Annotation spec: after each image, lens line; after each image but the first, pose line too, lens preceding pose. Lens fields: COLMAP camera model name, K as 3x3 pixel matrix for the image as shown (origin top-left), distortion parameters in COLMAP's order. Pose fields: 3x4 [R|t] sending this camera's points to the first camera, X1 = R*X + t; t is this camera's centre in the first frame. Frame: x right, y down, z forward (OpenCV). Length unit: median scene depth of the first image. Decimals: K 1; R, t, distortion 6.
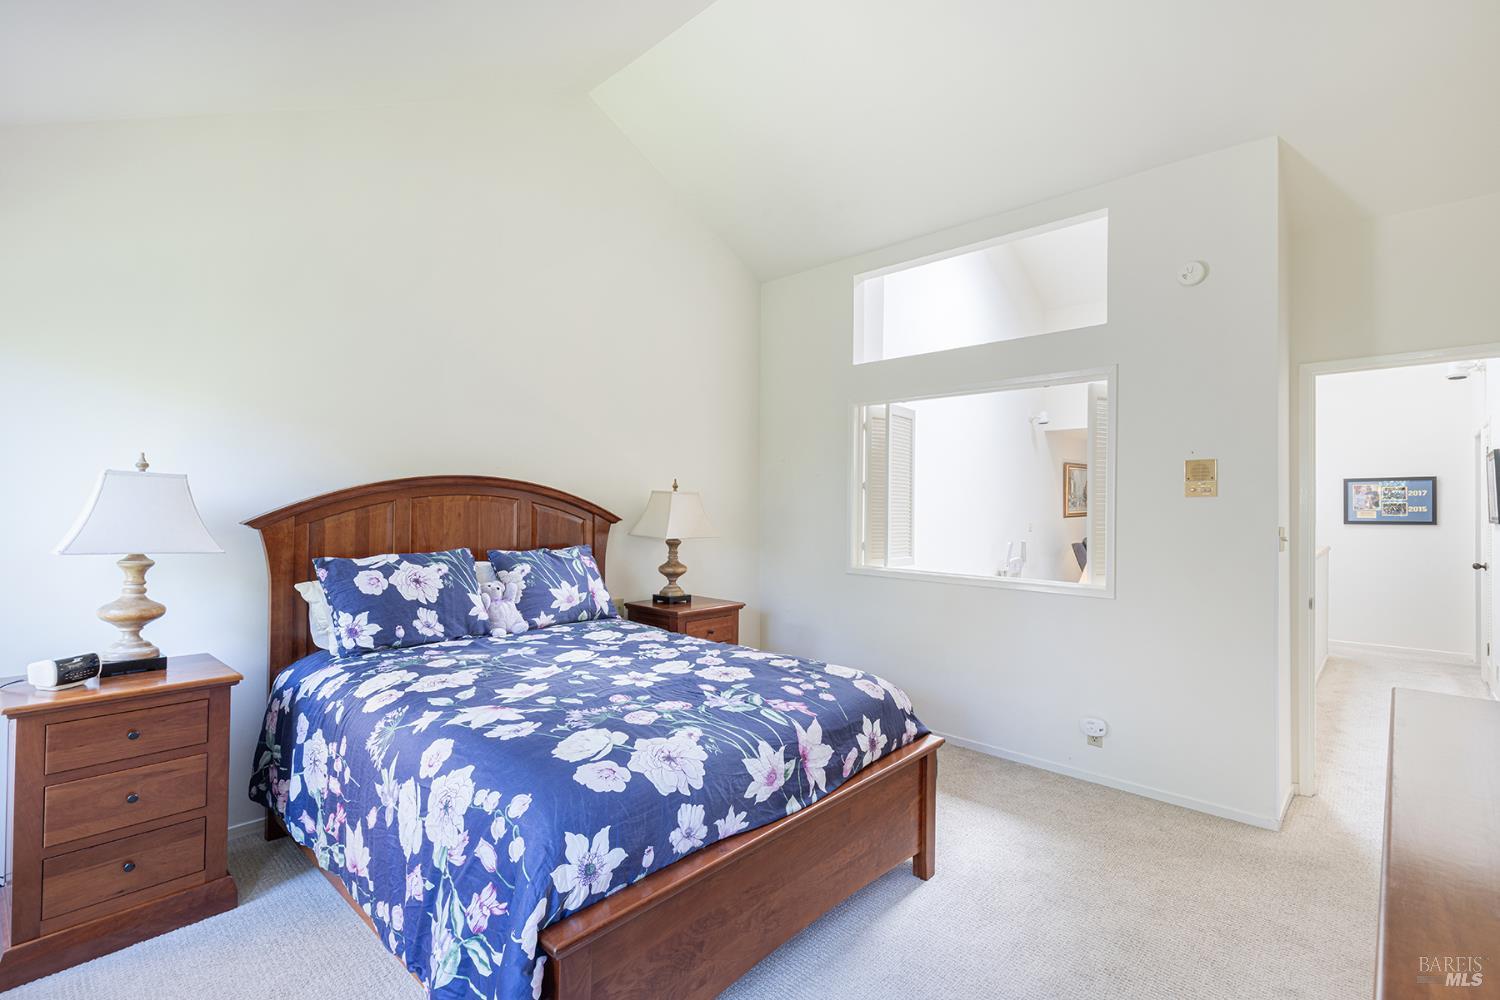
lens RADIAL K [[669.7, 0, 750.4], [0, 669.7, 512.7], [0, 0, 1]] dist [0.009314, -0.001808]
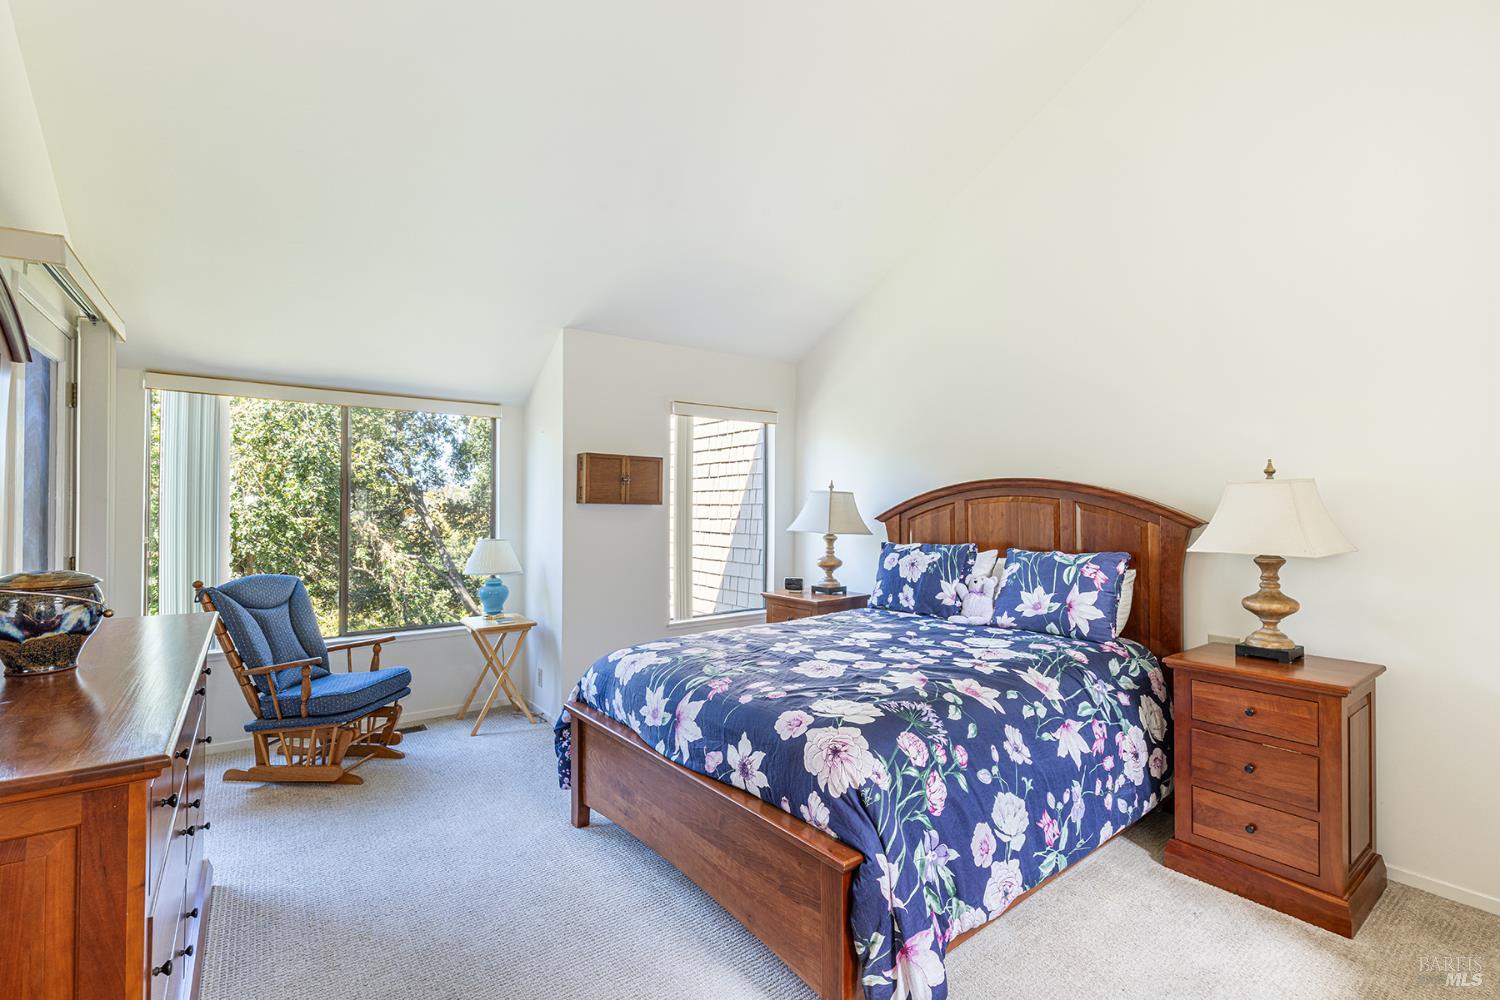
lens RADIAL K [[685.8, 0, 761.4], [0, 685.8, 491.2], [0, 0, 1]] dist [0.005806, -0.000961]
pose [[-0.158545, -0.028965, -0.986927, 0.784338], [-0.008541, 0.999572, -0.027964, 0.000816], [0.987315, 0.003996, -0.158724, 0.839973]]
